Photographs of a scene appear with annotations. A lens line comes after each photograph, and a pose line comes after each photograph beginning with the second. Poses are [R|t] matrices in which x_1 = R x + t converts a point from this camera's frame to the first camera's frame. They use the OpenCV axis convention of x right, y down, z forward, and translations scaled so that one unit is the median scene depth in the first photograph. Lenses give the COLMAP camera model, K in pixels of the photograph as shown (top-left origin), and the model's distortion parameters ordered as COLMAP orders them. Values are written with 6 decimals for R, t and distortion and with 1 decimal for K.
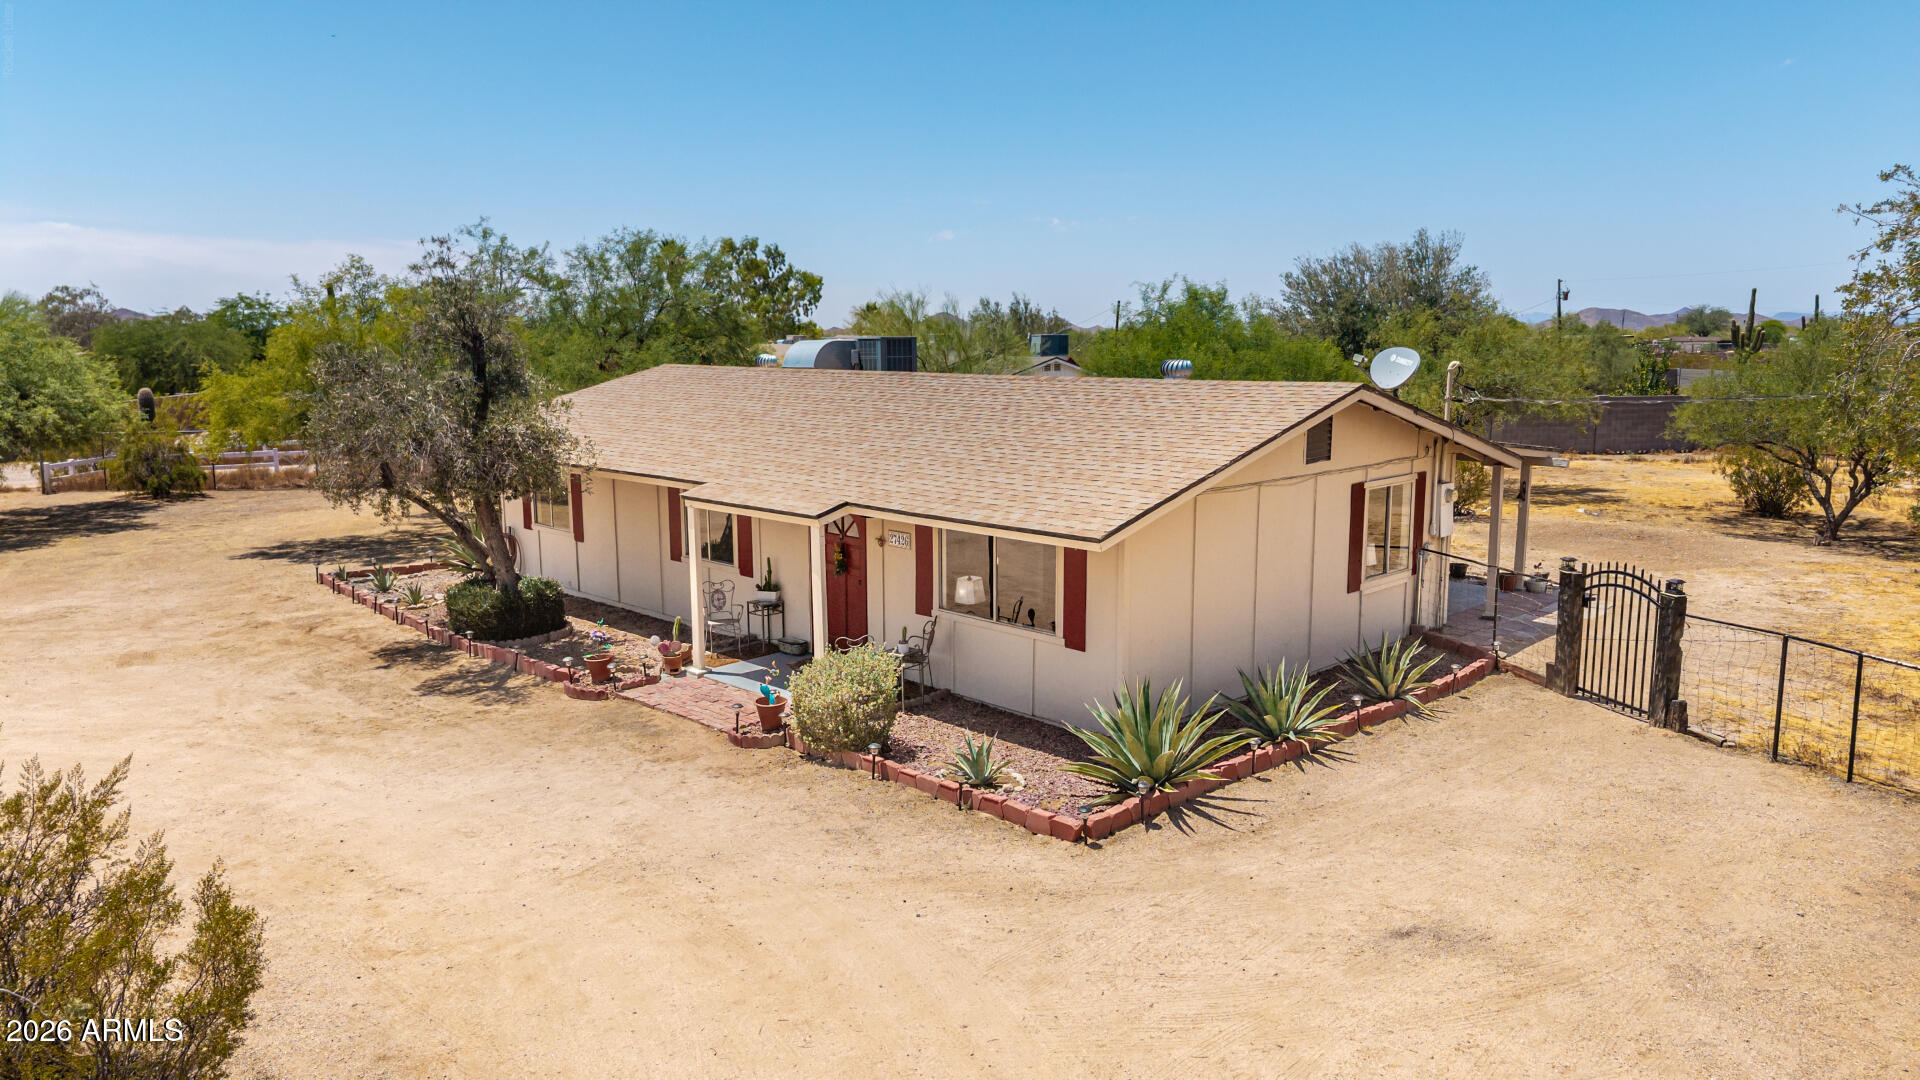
lens RADIAL K [[1226.9, 0, 956.2], [0, 1226.9, 543.2], [0, 0, 1]] dist [-0.005157, -0.006390]
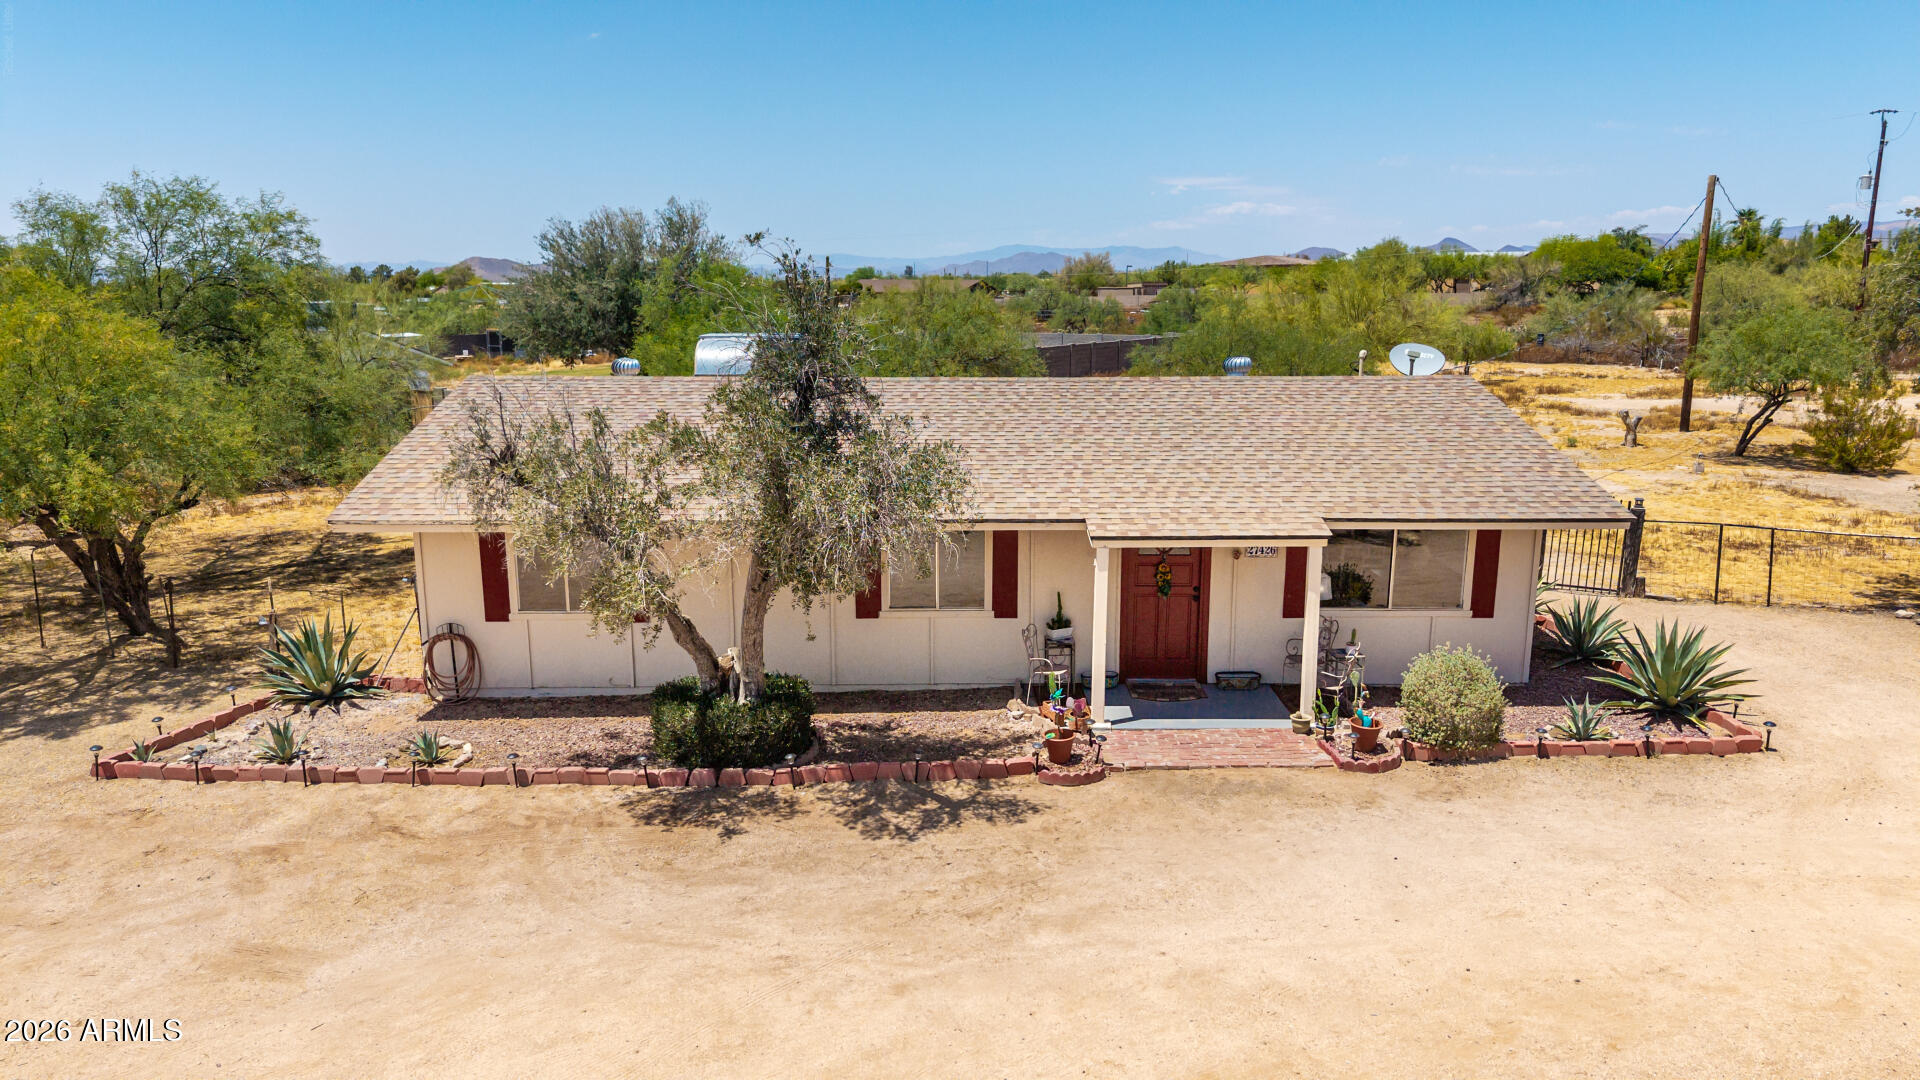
lens RADIAL K [[1226.9, 0, 956.2], [0, 1226.9, 543.2], [0, 0, 1]] dist [-0.005157, -0.006390]
pose [[0.725576, -0.141122, 0.673516, -1.009929], [0.114679, 0.989856, 0.083862, -0.135759], [-0.678519, 0.016390, 0.734400, 0.457138]]
